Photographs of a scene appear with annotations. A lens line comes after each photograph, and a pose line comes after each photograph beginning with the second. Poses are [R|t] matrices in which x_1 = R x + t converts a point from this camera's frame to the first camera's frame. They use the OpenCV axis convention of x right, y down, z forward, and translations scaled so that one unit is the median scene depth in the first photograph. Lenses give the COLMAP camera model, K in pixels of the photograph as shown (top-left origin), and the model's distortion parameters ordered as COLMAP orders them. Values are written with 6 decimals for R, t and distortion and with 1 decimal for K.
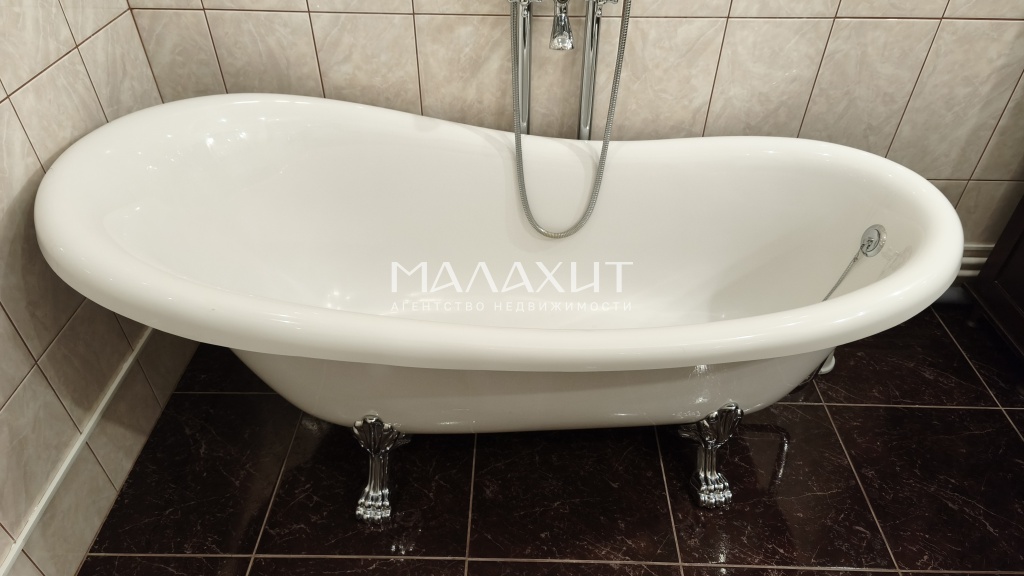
lens RADIAL K [[690.8, 0, 510.5], [0, 690.8, 291.8], [0, 0, 1]] dist [0.047431, 0.000785]
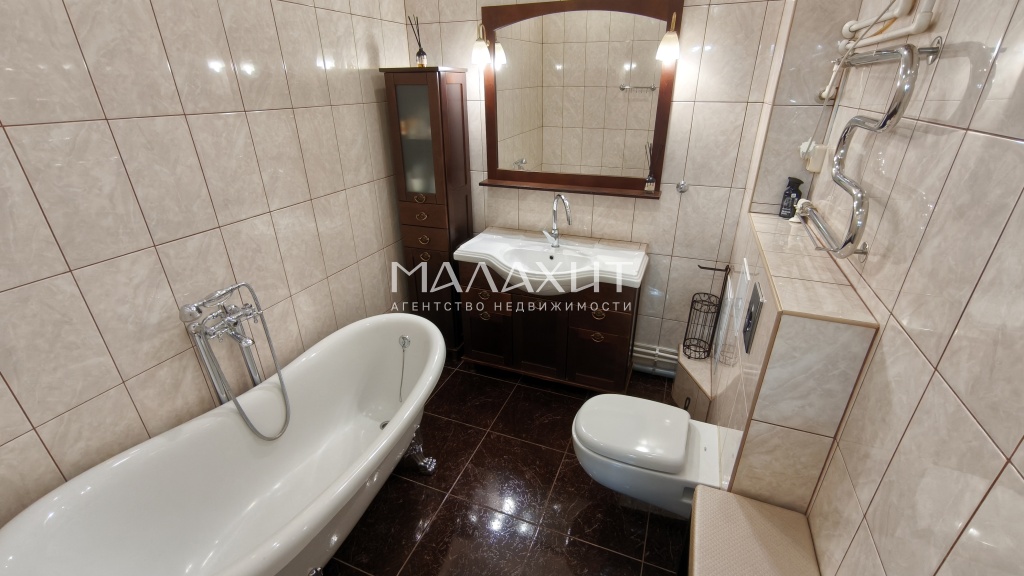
lens RADIAL K [[435.2, 0, 512.4], [0, 435.2, 287.0], [0, 0, 1]] dist [-0.003676, 0.000218]
pose [[0.354774, -0.403263, 0.843513, -0.525736], [0.606186, 0.786087, 0.120854, -0.158728], [-0.711811, 0.468450, 0.523336, -0.174850]]
